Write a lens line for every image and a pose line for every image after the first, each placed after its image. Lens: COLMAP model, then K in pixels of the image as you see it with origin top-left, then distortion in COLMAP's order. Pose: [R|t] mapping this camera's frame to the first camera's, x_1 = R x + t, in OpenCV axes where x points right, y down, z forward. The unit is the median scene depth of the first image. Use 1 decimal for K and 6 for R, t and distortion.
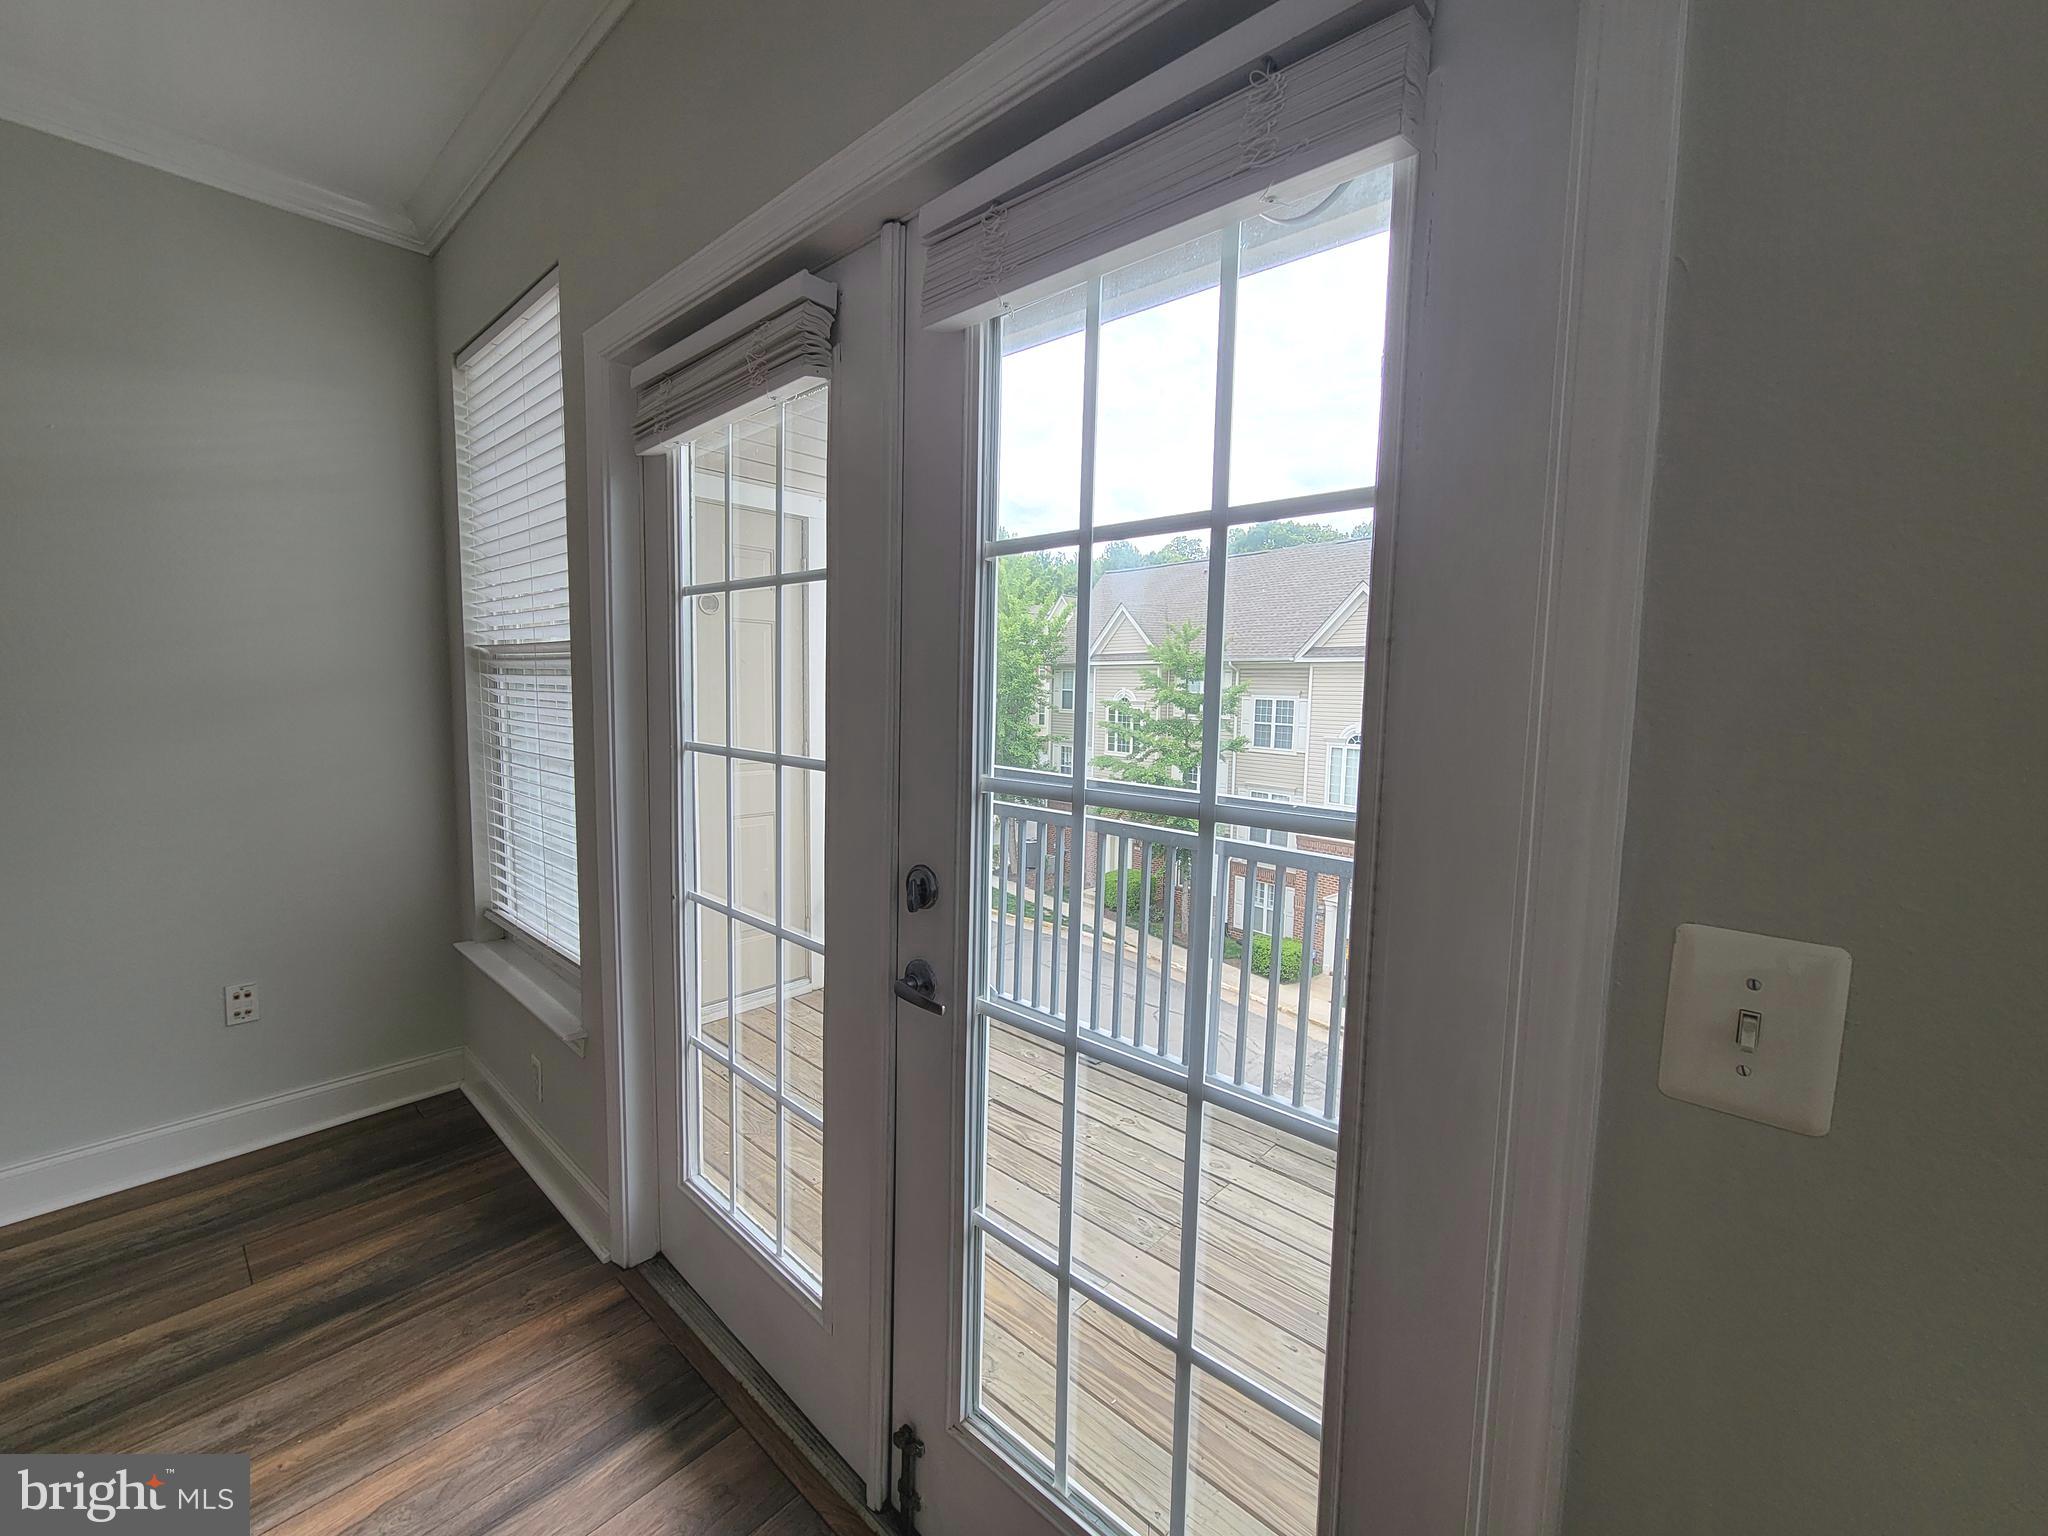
lens RADIAL K [[828.9, 0, 1027.1], [0, 828.9, 779.5], [0, 0, 1]] dist [-0.000789, -0.000128]
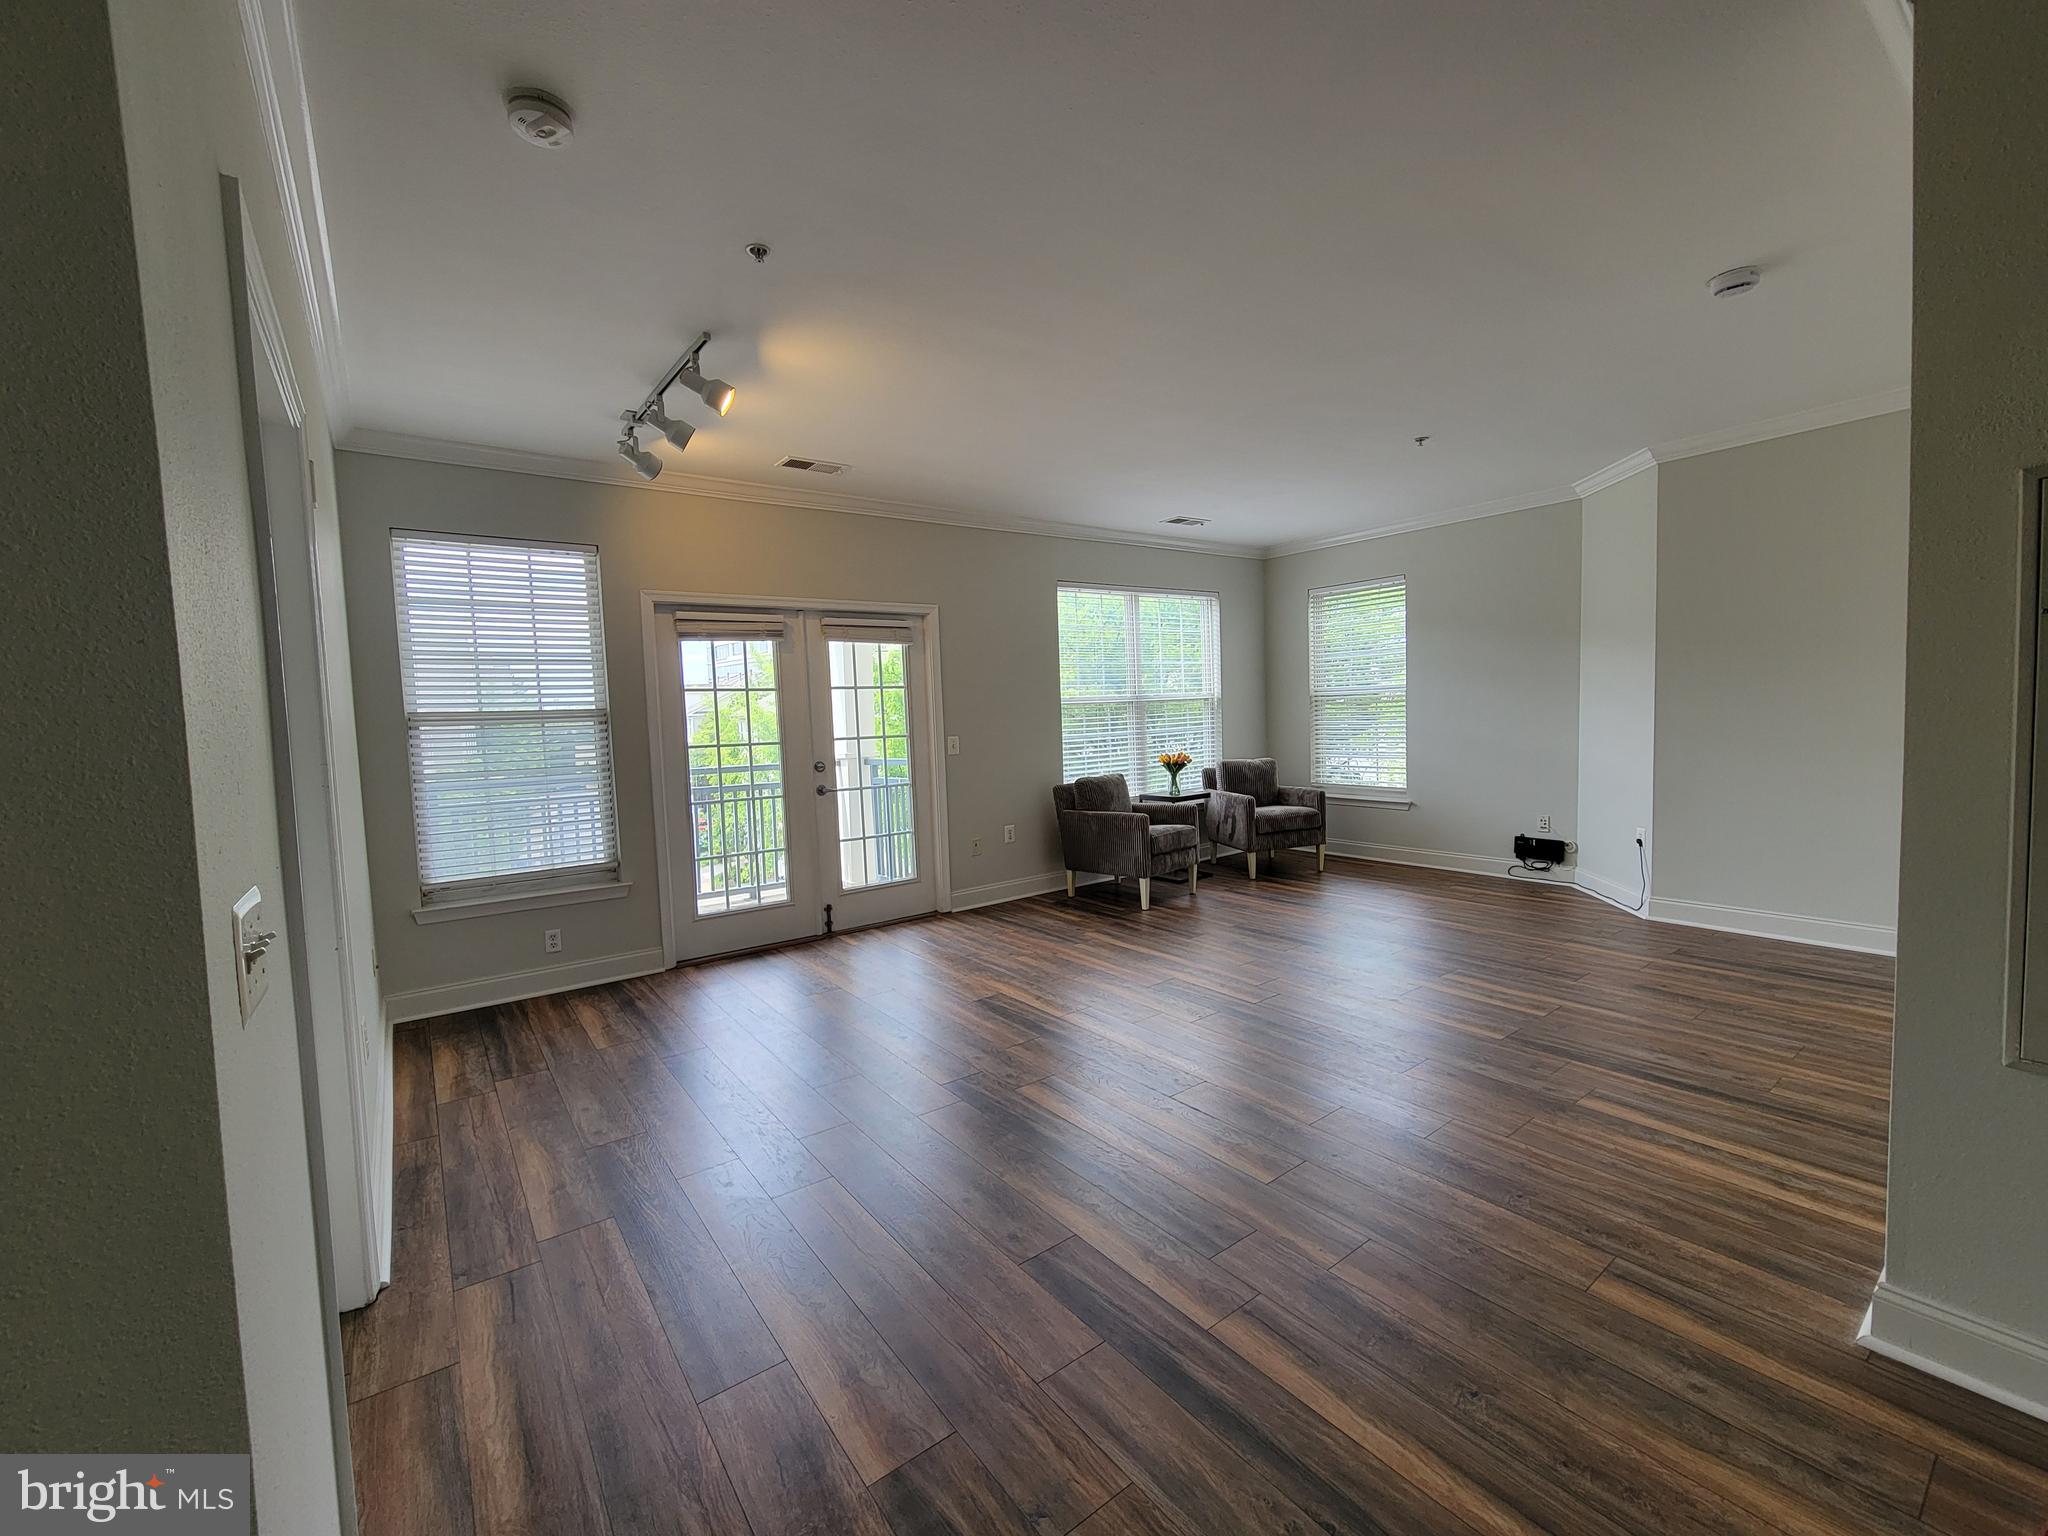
lens RADIAL K [[836.3, 0, 1024.0], [0, 836.3, 768.0], [0, 0, 1]] dist [0.000100, 0.000068]
pose [[0.187889, -0.090699, 0.977994, -2.906784], [0.148019, 0.986970, 0.063095, 0.017526], [-0.970973, 0.132906, 0.198866, -0.602920]]
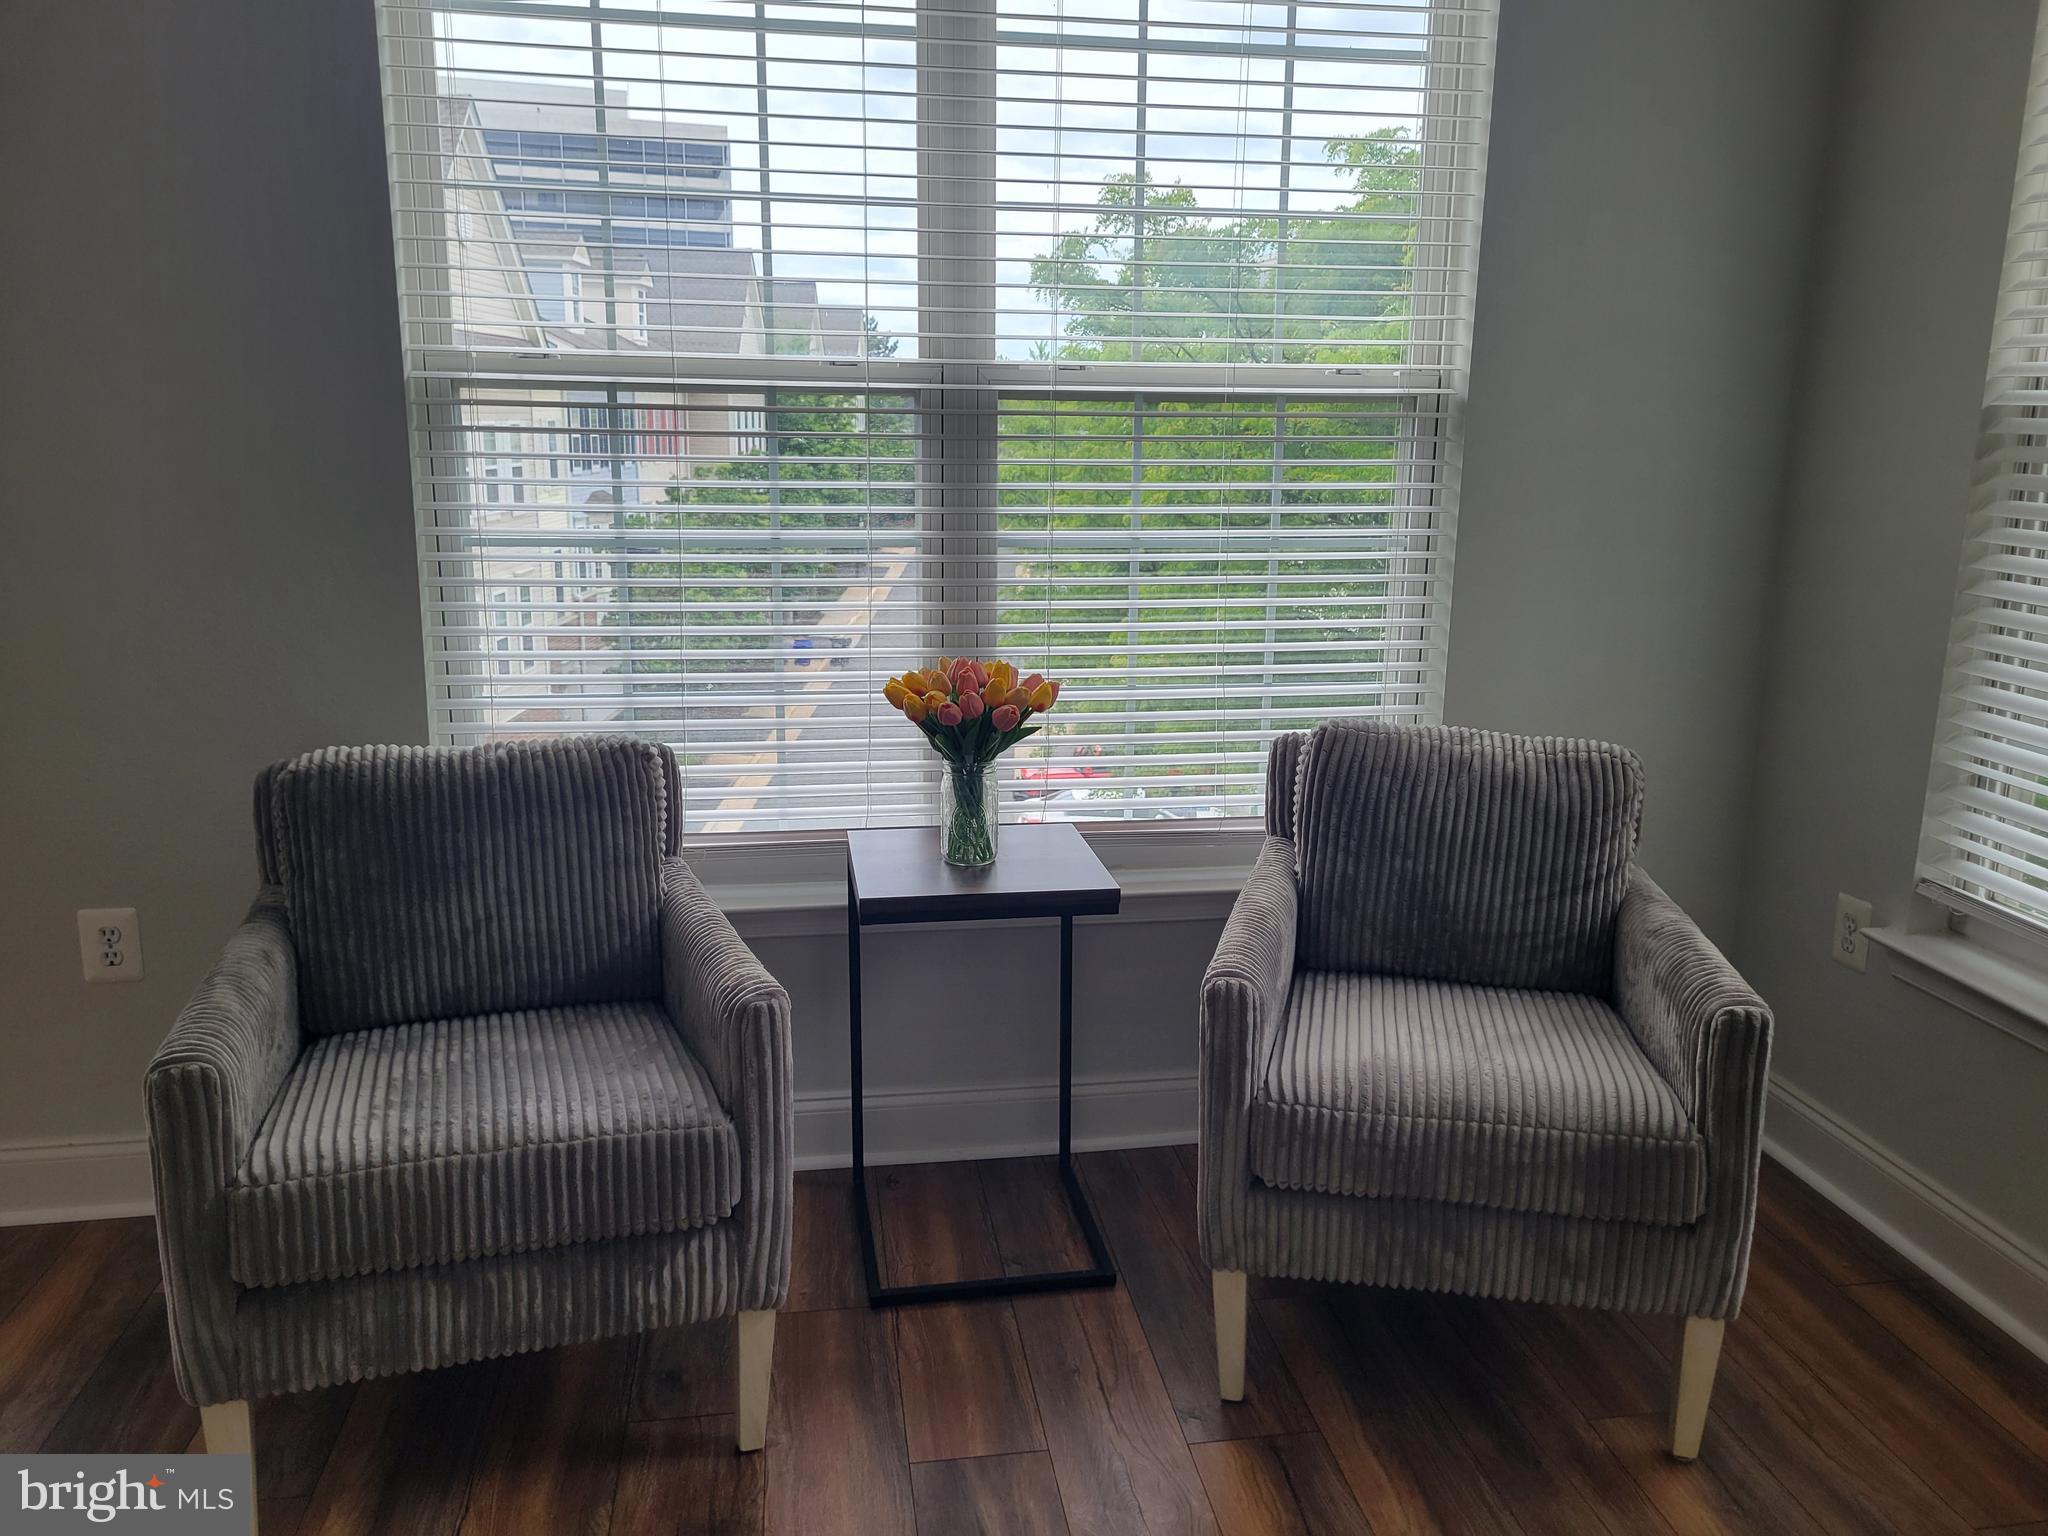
lens RADIAL K [[1534.4, 0, 1038.0], [0, 1534.4, 762.9], [0, 0, 1]] dist [0.078112, -0.066264]
pose [[0.616067, -0.176392, 0.767690, -0.106858], [0.079723, 0.983562, 0.162016, 0.157358], [-0.783649, -0.038611, 0.620003, -1.436210]]
